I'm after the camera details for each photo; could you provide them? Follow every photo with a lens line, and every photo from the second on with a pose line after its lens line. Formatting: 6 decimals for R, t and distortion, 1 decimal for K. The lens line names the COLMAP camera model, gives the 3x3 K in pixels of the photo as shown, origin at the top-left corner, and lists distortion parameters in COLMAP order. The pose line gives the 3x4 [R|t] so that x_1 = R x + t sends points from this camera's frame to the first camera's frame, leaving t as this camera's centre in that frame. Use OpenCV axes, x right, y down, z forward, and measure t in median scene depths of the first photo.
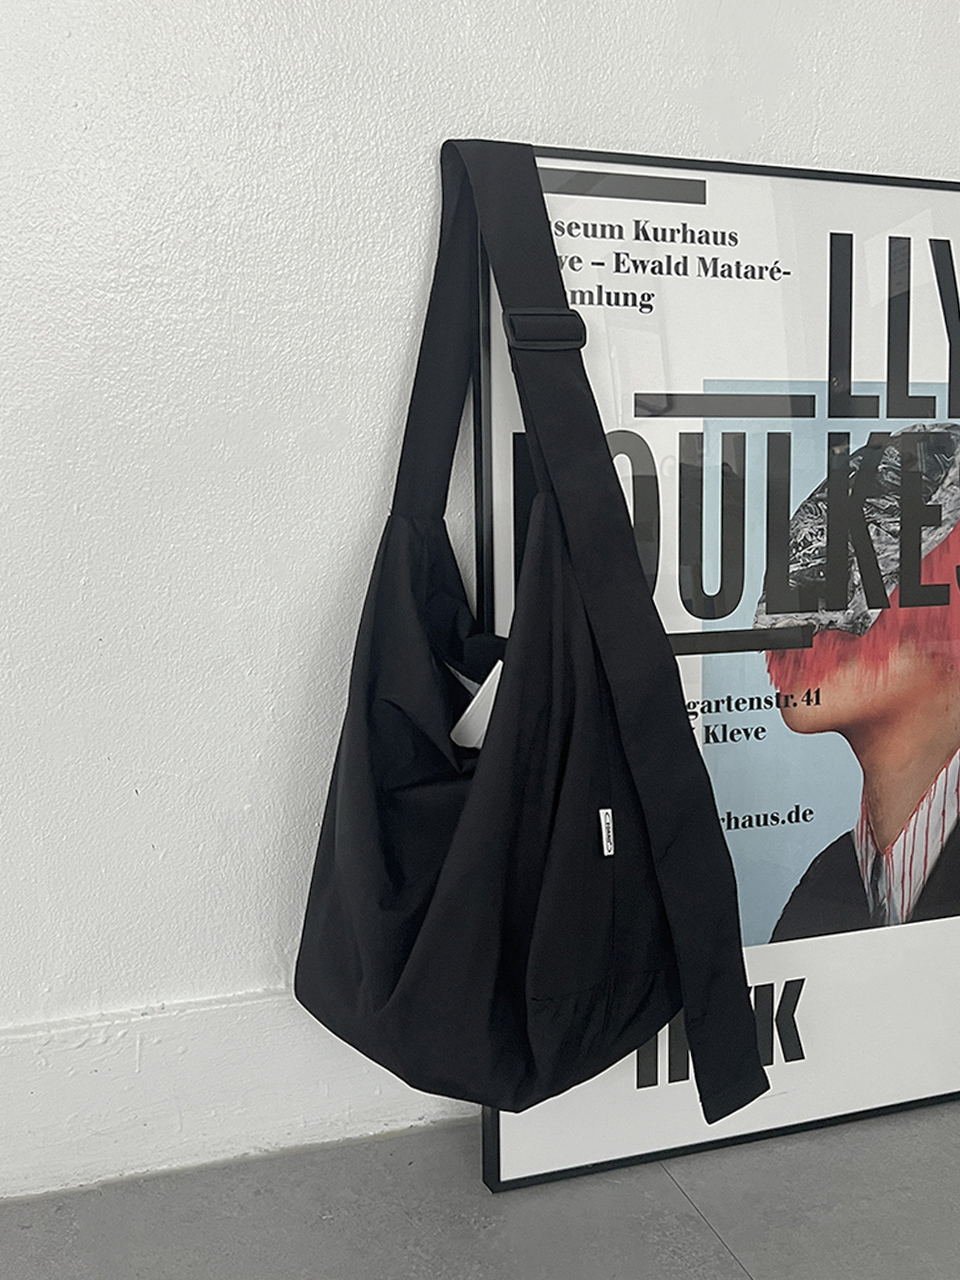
lens RADIAL K [[1232.9, 0, 483.3], [0, 1232.9, 628.2], [0, 0, 1]] dist [0.047132, -0.060005]
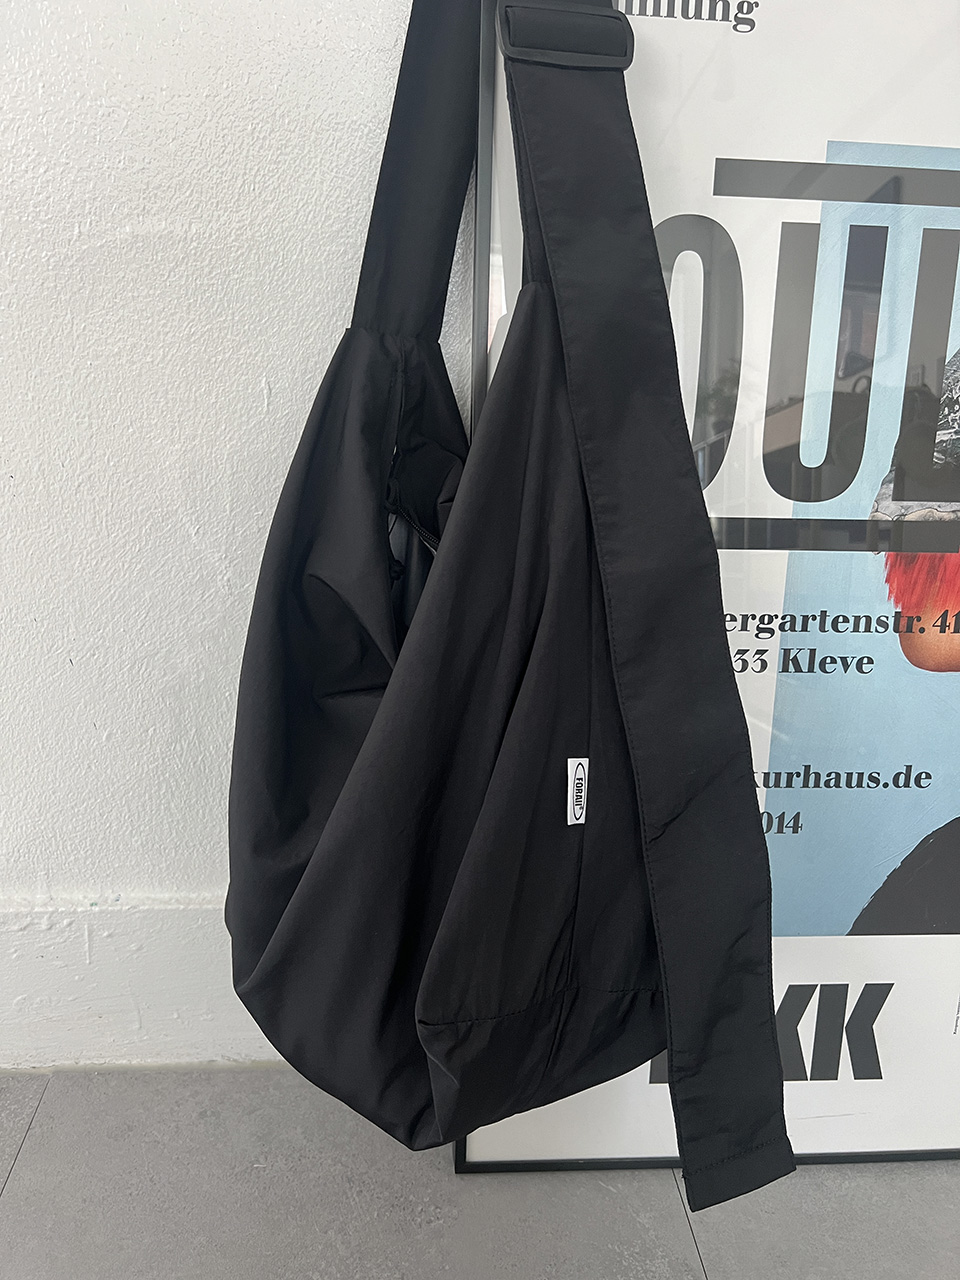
lens RADIAL K [[980.6, 0, 456.5], [0, 980.6, 644.7], [0, 0, 1]] dist [0.016050, -0.024394]
pose [[0.964794, 0.094635, -0.245390, 0.138583], [-0.065793, 0.990199, 0.123197, 0.018284], [0.254644, -0.102715, 0.961564, 0.398807]]
